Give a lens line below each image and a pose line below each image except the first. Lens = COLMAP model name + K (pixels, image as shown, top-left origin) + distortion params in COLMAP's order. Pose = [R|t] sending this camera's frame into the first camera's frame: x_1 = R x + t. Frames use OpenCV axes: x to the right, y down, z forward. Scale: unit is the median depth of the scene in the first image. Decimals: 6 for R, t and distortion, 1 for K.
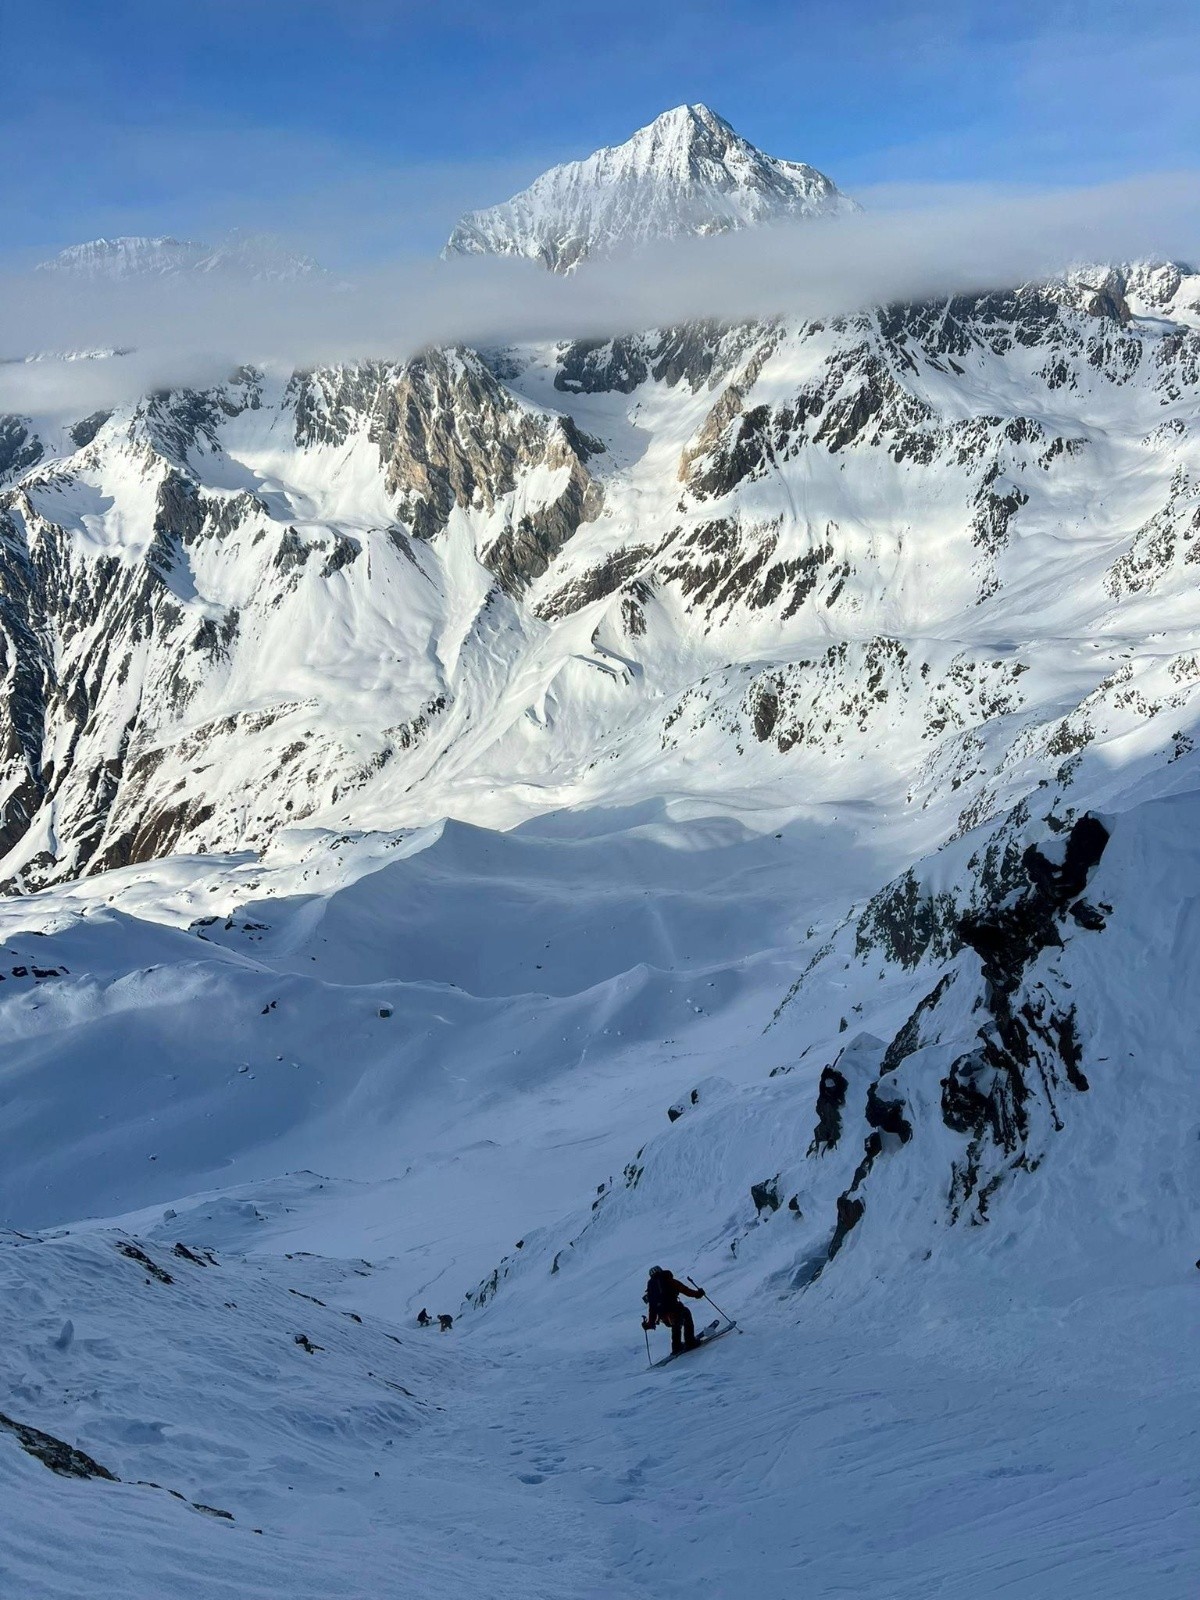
lens RADIAL K [[1192.7, 0, 597.7], [0, 1192.7, 814.9], [0, 0, 1]] dist [0.084137, -0.161798]
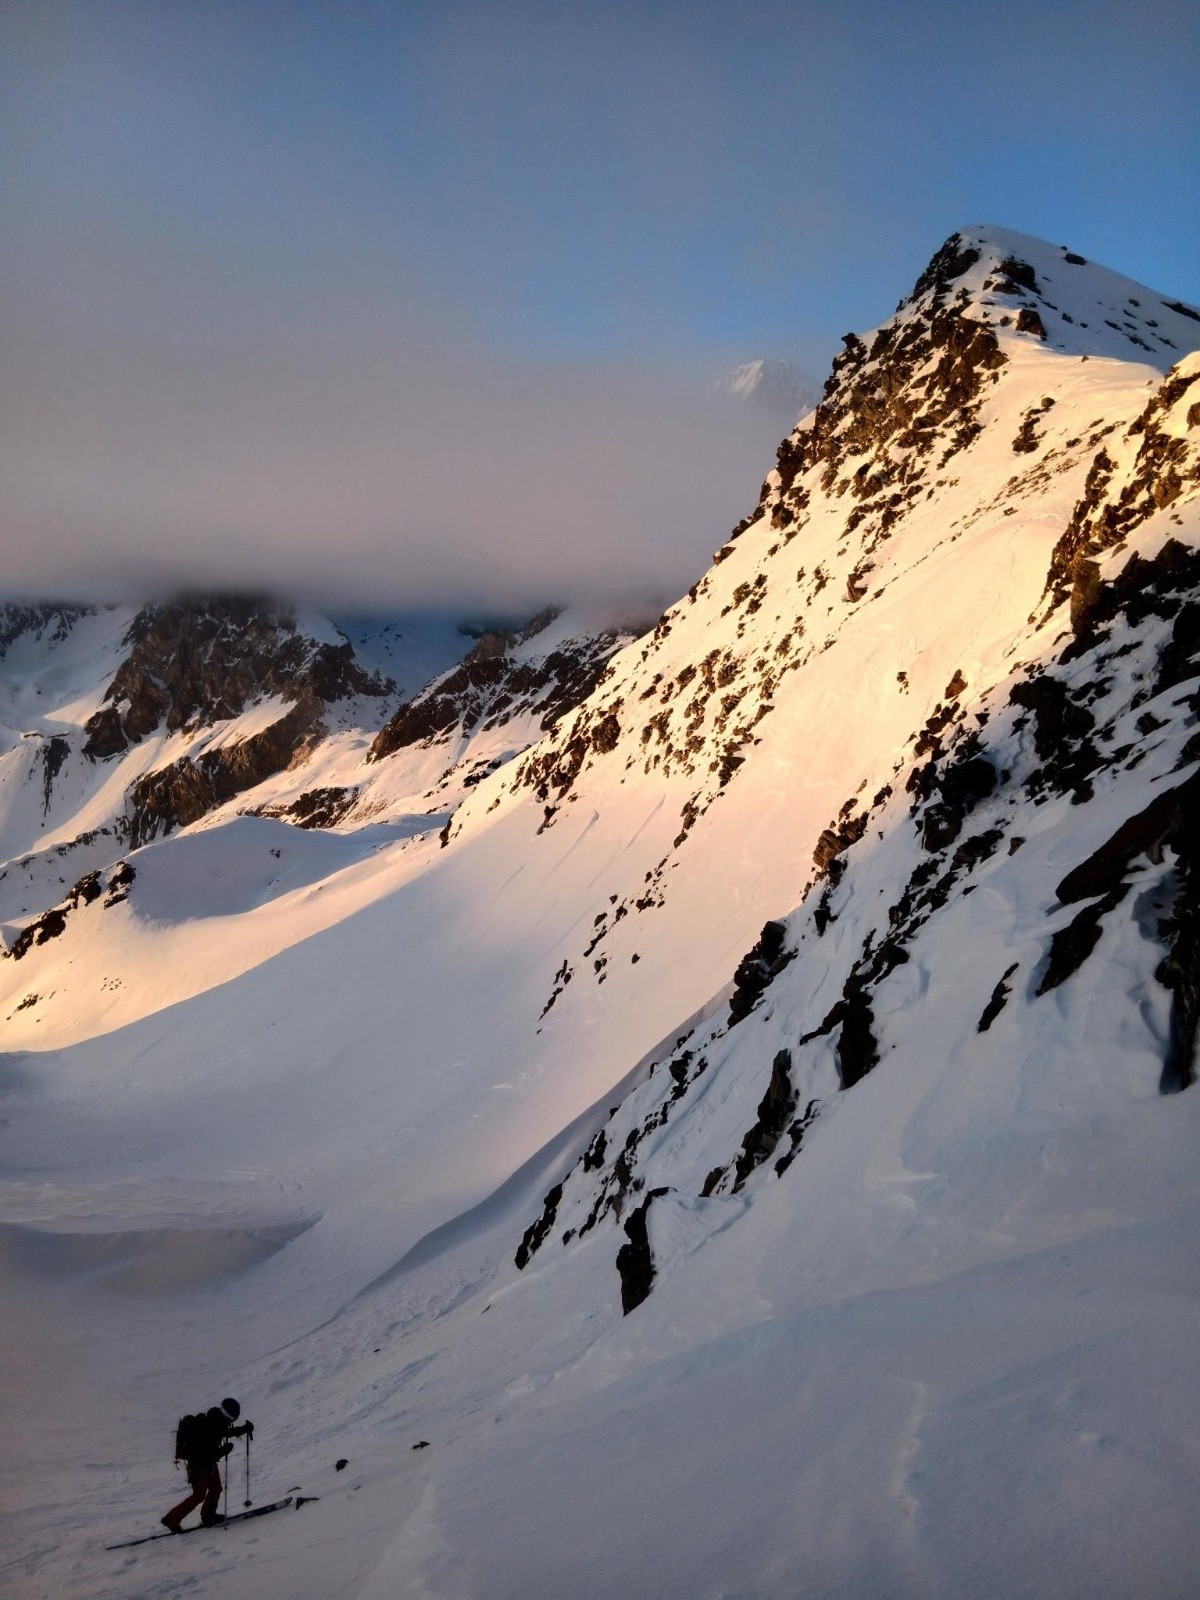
lens RADIAL K [[1212.1, 0, 601.1], [0, 1212.1, 797.4], [0, 0, 1]] dist [0.120594, -0.220406]
pose [[0.930503, 0.170904, -0.323969, 0.441600], [-0.244880, 0.948013, -0.203237, -0.123542], [0.272393, 0.268446, 0.923980, 0.354980]]
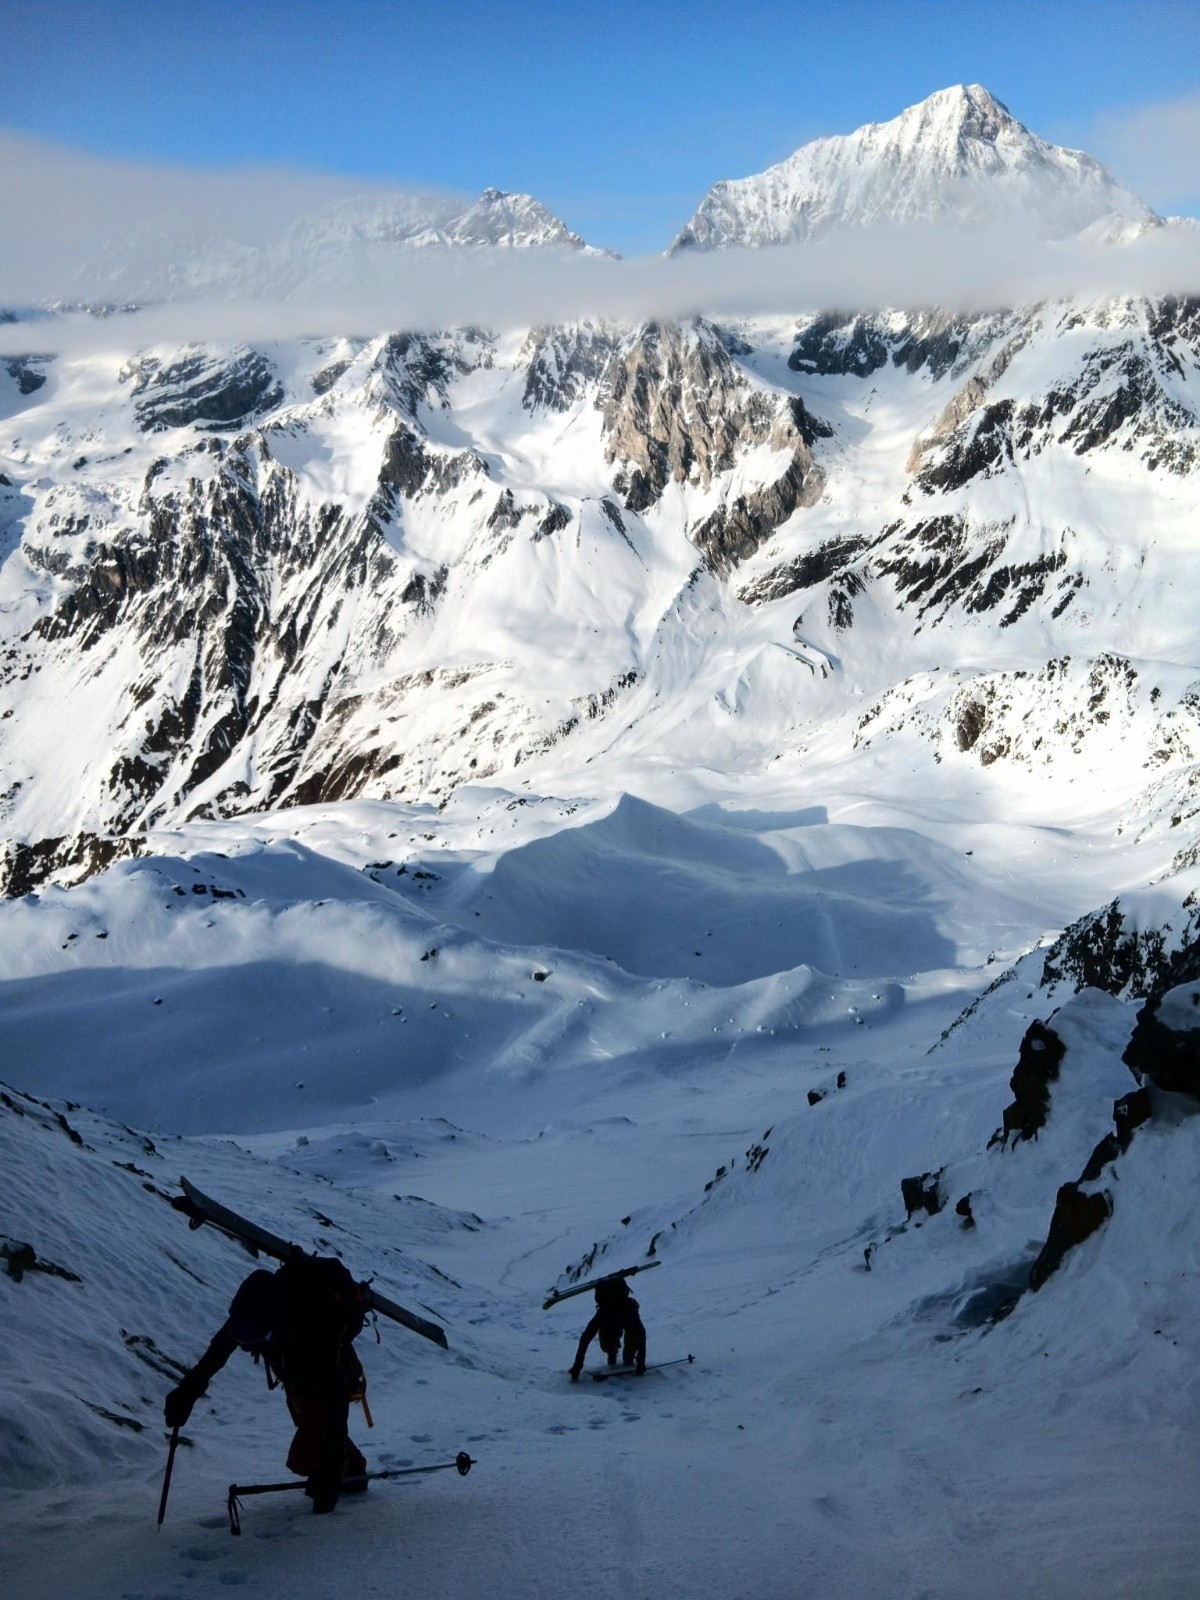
lens RADIAL K [[1212.1, 0, 601.1], [0, 1212.1, 797.4], [0, 0, 1]] dist [0.120594, -0.220406]
pose [[0.982359, 0.119052, -0.144215, 0.000252], [-0.119278, 0.992835, 0.007109, 0.000879], [0.144028, 0.010218, 0.989521, 0.001924]]
